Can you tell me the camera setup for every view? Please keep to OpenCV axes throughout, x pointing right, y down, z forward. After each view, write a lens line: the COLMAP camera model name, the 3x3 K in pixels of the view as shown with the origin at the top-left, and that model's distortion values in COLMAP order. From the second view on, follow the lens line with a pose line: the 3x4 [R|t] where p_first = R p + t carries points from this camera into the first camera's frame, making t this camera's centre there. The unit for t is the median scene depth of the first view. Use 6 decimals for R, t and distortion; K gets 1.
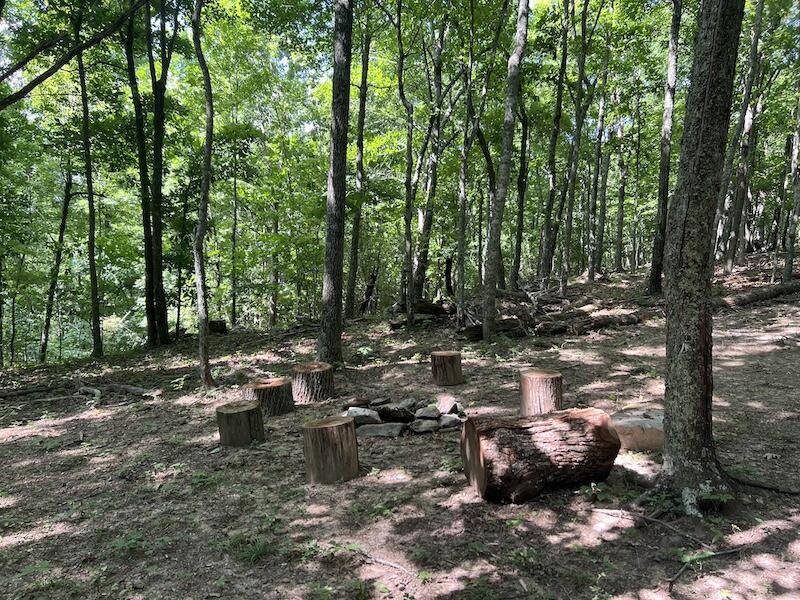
lens RADIAL K [[594.1, 0, 400.0], [0, 594.1, 300.0], [0, 0, 1]] dist [0.005626, -0.001725]
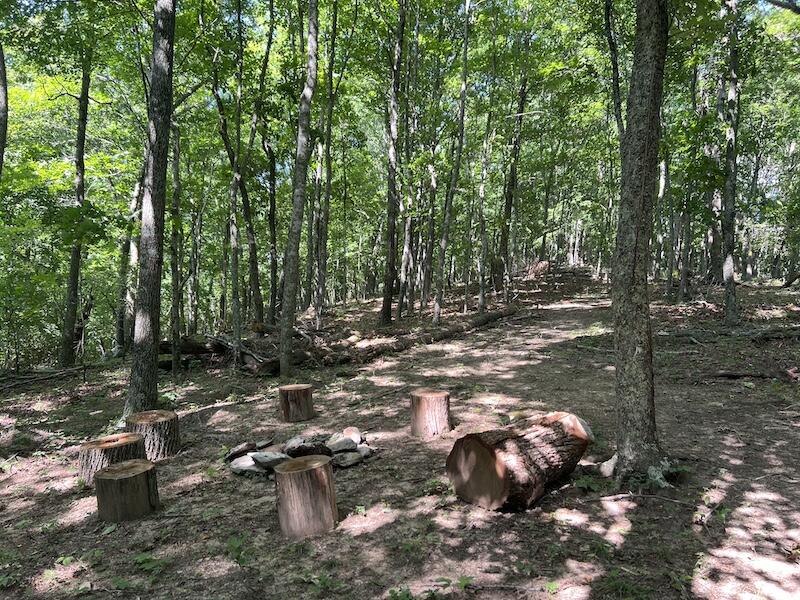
lens RADIAL K [[594.1, 0, 400.0], [0, 594.1, 300.0], [0, 0, 1]] dist [0.005626, -0.001725]
pose [[0.875743, -0.017806, 0.482449, -0.514570], [0.048669, 0.997485, -0.051530, 0.015286], [-0.480318, 0.068607, 0.874407, 0.158401]]
